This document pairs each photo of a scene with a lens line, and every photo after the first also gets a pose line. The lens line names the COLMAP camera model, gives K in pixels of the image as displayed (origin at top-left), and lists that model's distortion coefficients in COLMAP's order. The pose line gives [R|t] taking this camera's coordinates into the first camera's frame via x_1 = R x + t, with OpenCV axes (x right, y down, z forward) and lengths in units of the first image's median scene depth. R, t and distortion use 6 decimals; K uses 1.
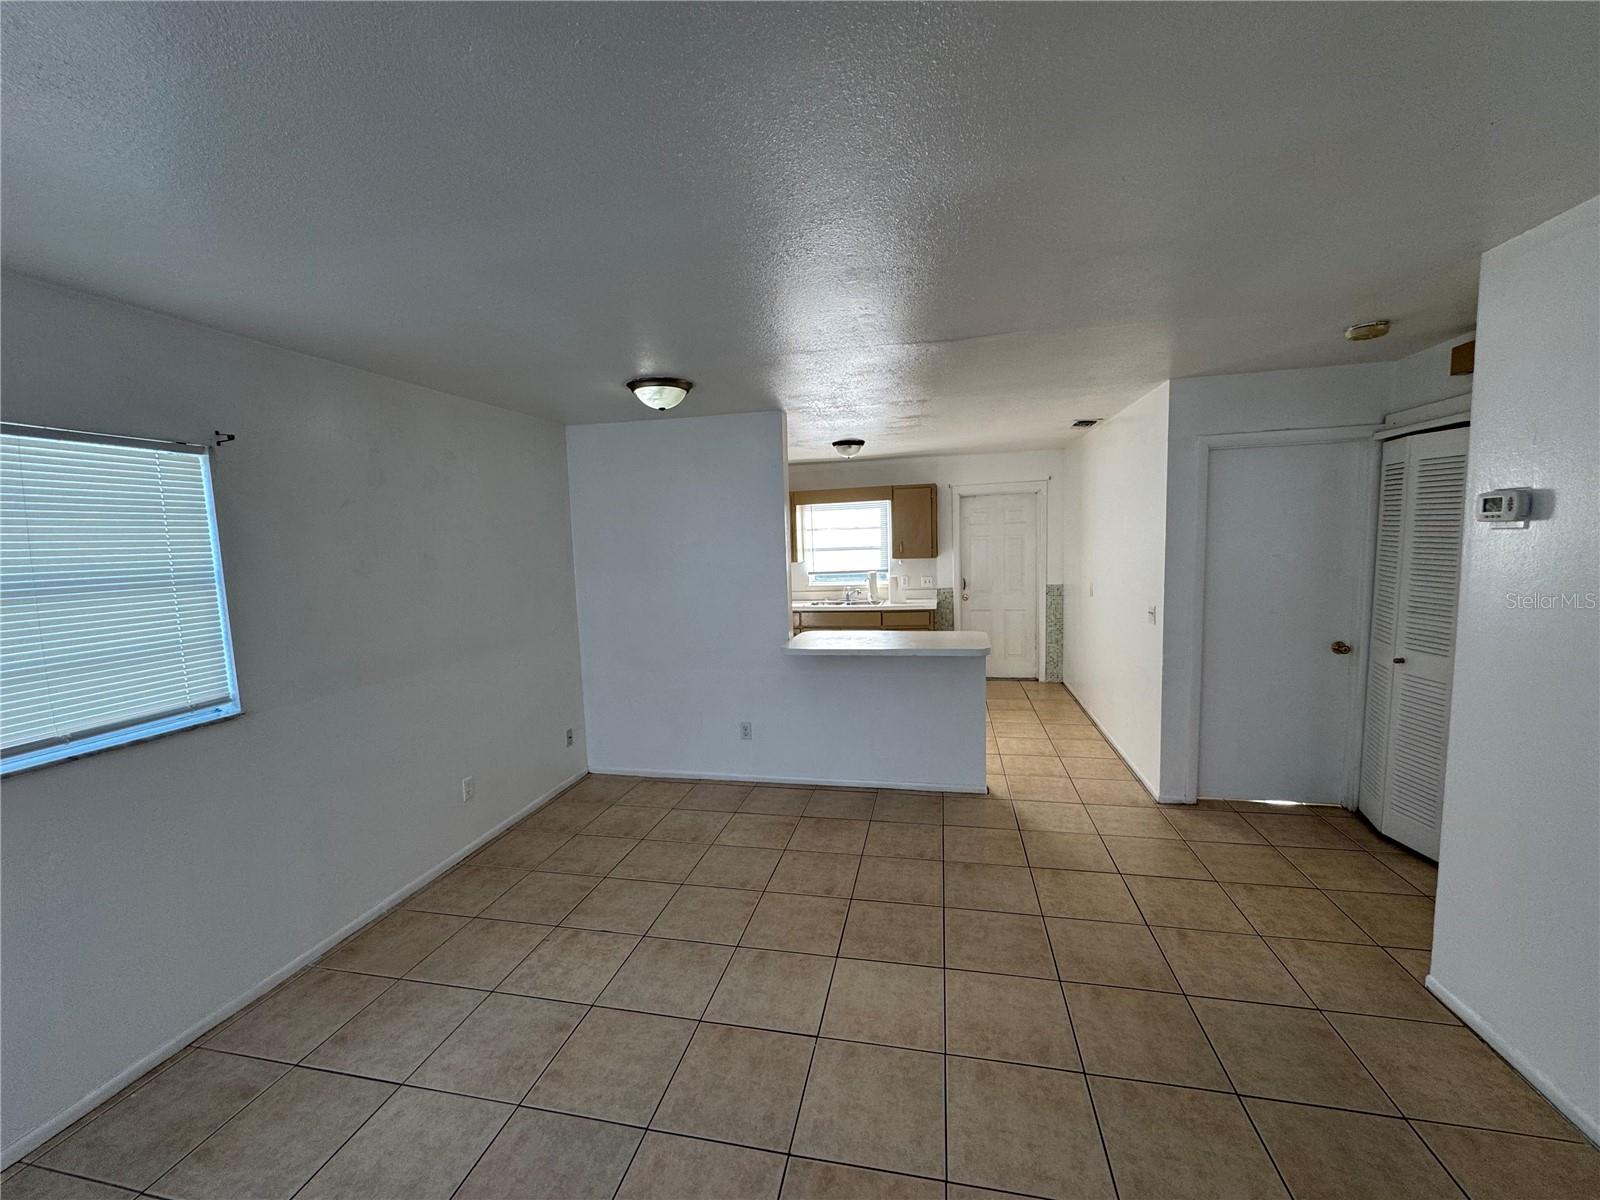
lens RADIAL K [[645.7, 0, 797.6], [0, 645.7, 600.4], [0, 0, 1]] dist [-0.004704, 0.000901]
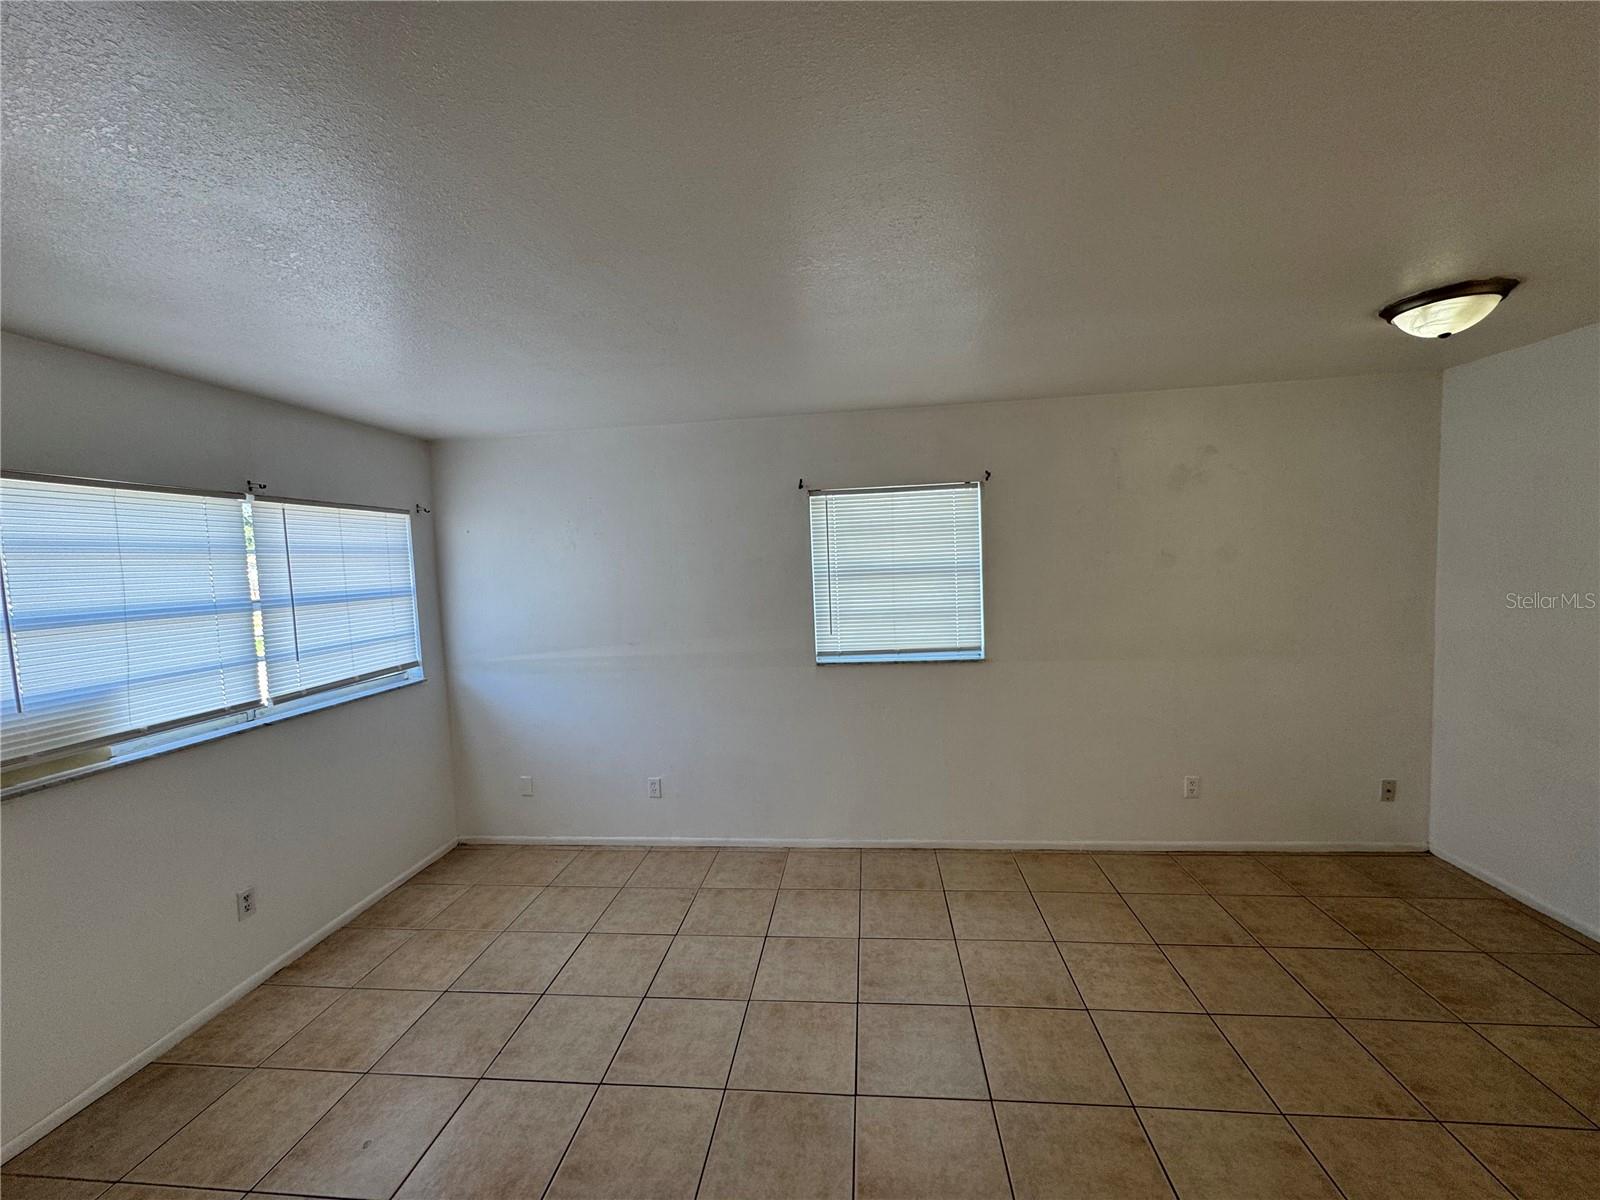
lens RADIAL K [[645.7, 0, 800.4], [0, 645.7, 604.4], [0, 0, 1]] dist [-0.004704, 0.000901]
pose [[0.094680, 0.094776, -0.990986, 0.497714], [-0.055832, 0.994397, 0.089768, -0.054556], [0.993941, 0.046830, 0.099441, 0.371719]]
